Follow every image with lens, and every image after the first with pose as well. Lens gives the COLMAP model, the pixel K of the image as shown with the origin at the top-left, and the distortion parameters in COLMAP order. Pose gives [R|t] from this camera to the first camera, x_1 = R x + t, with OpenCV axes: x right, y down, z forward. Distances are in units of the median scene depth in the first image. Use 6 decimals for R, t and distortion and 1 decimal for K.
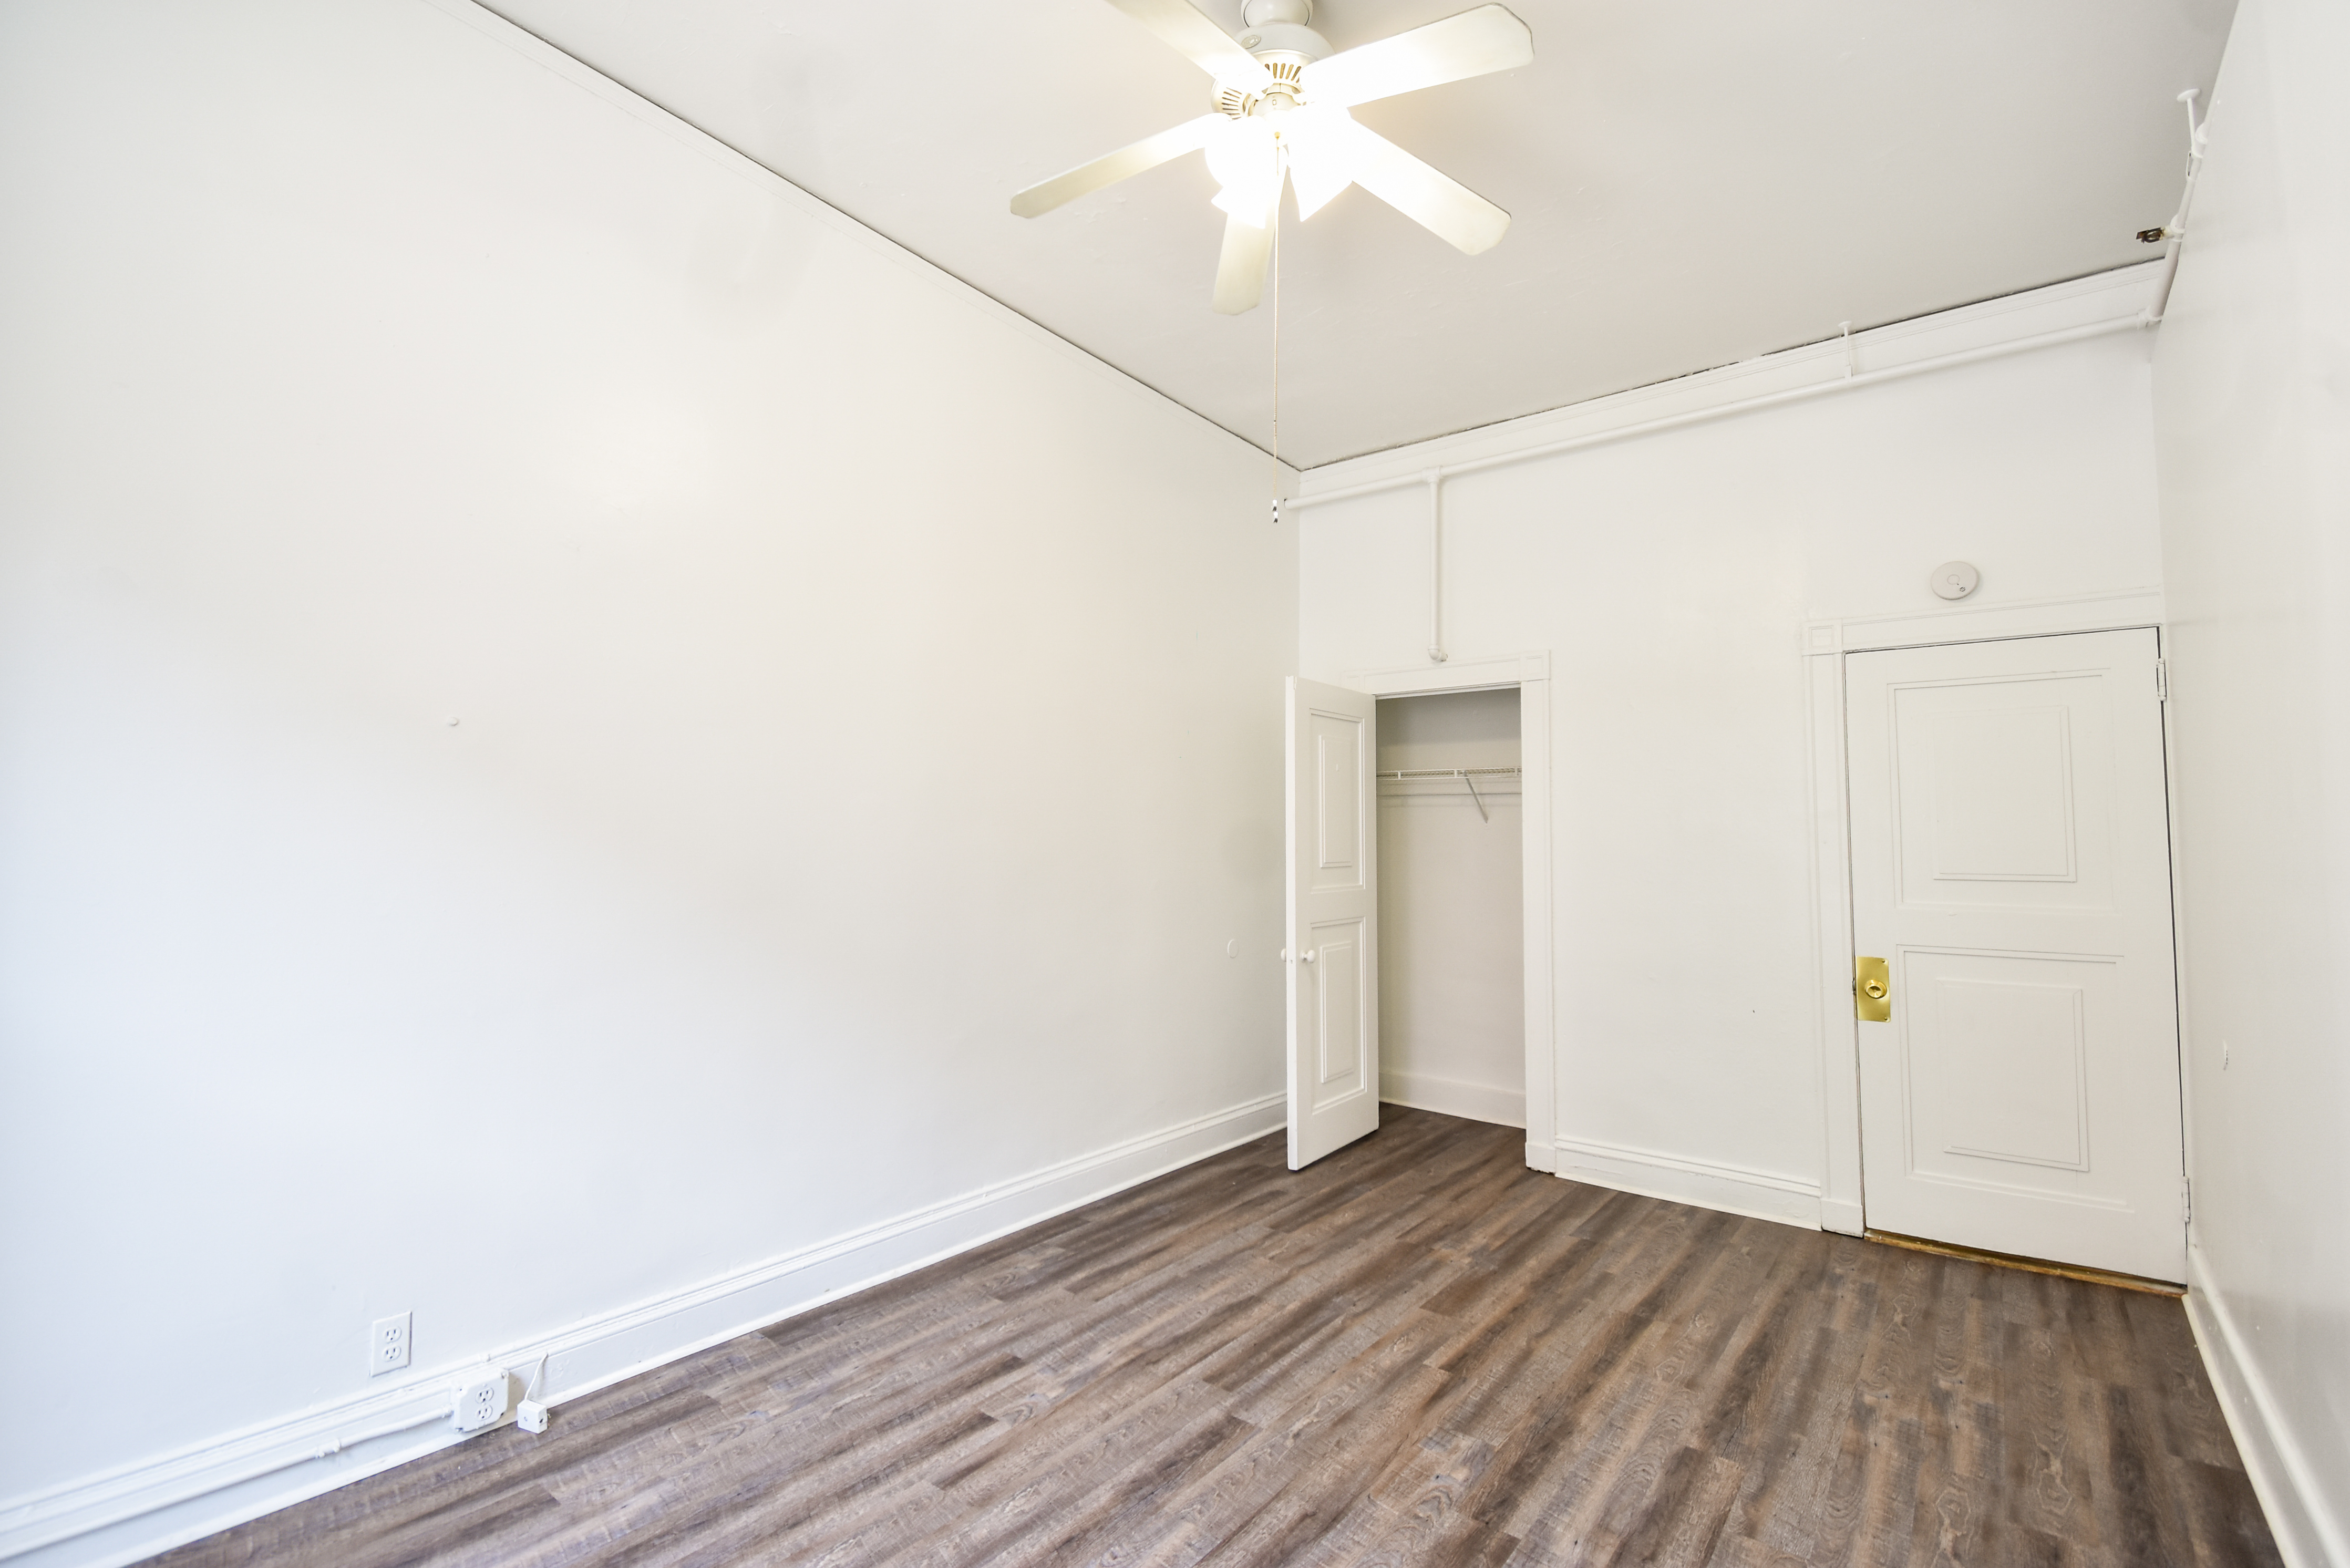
lens RADIAL K [[1024.7, 0, 1162.7], [0, 1024.7, 773.0], [0, 0, 1]] dist [0.014983, -0.017142]
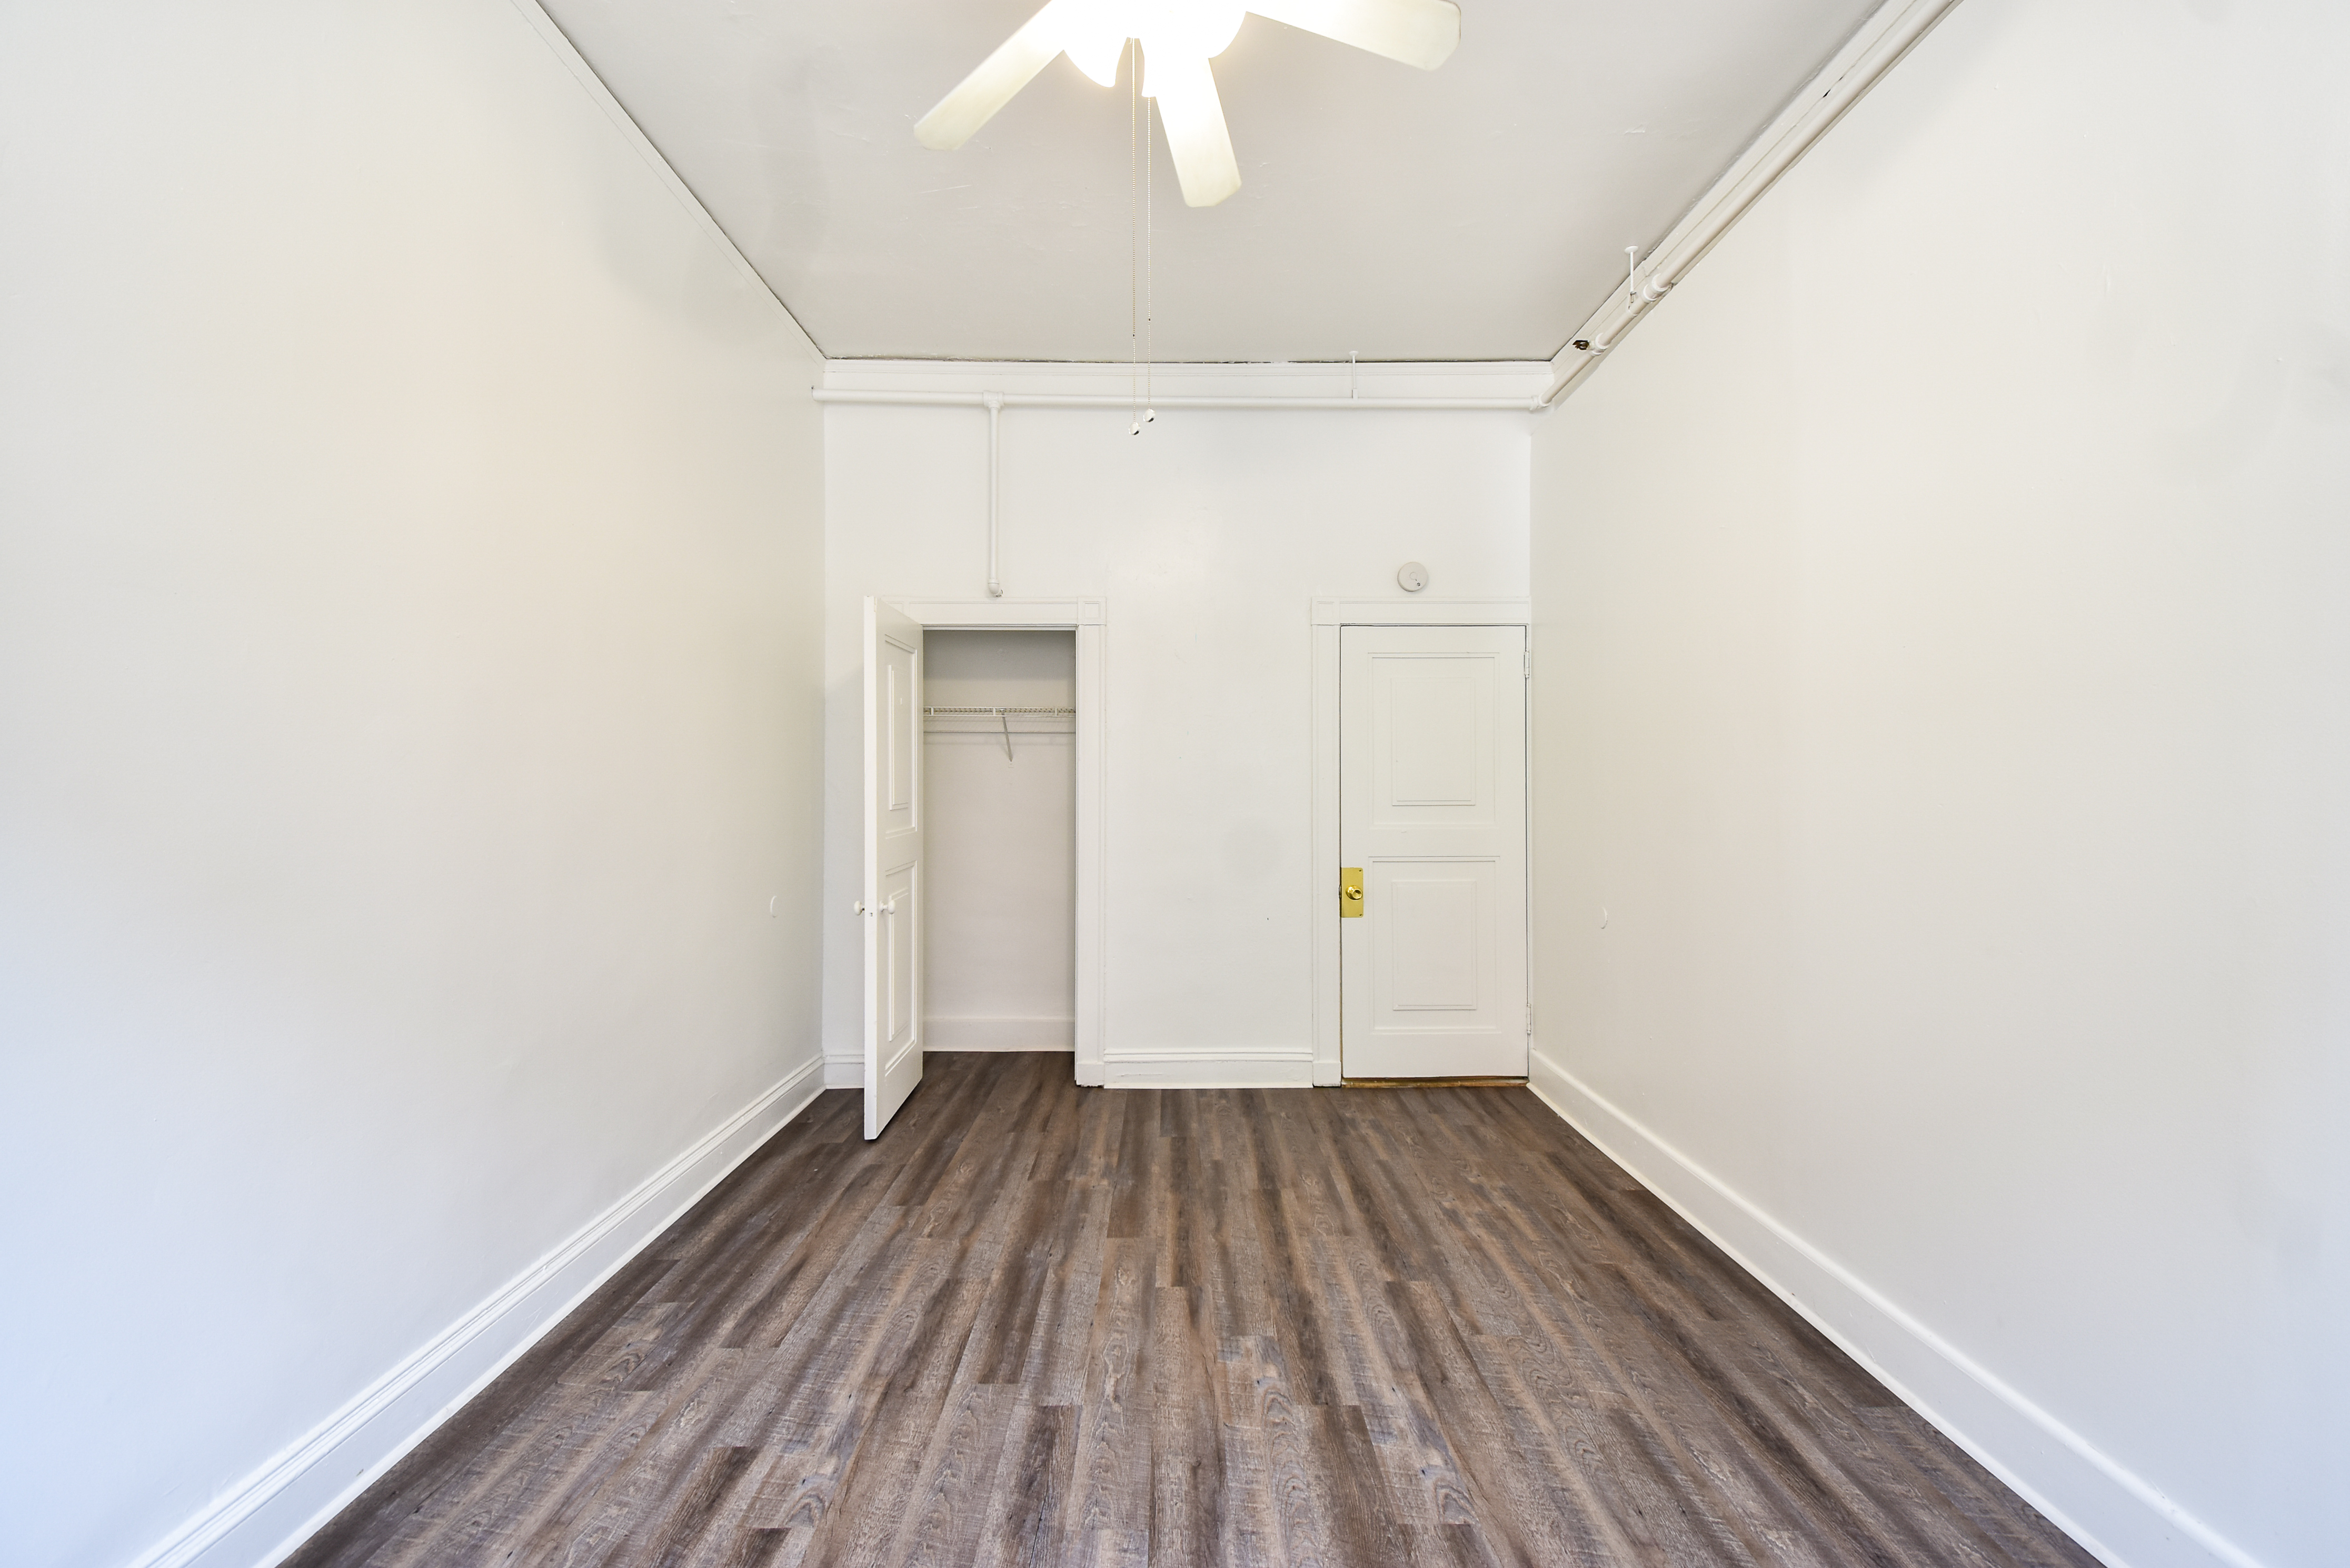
lens RADIAL K [[1024.6, 0, 1176.1], [0, 1024.6, 779.7], [0, 0, 1]] dist [0.014983, -0.017142]
pose [[0.778755, -0.011534, 0.627222, -0.376214], [-0.033324, 0.997659, 0.059721, 0.003239], [-0.626443, -0.067410, 0.776547, 0.223202]]
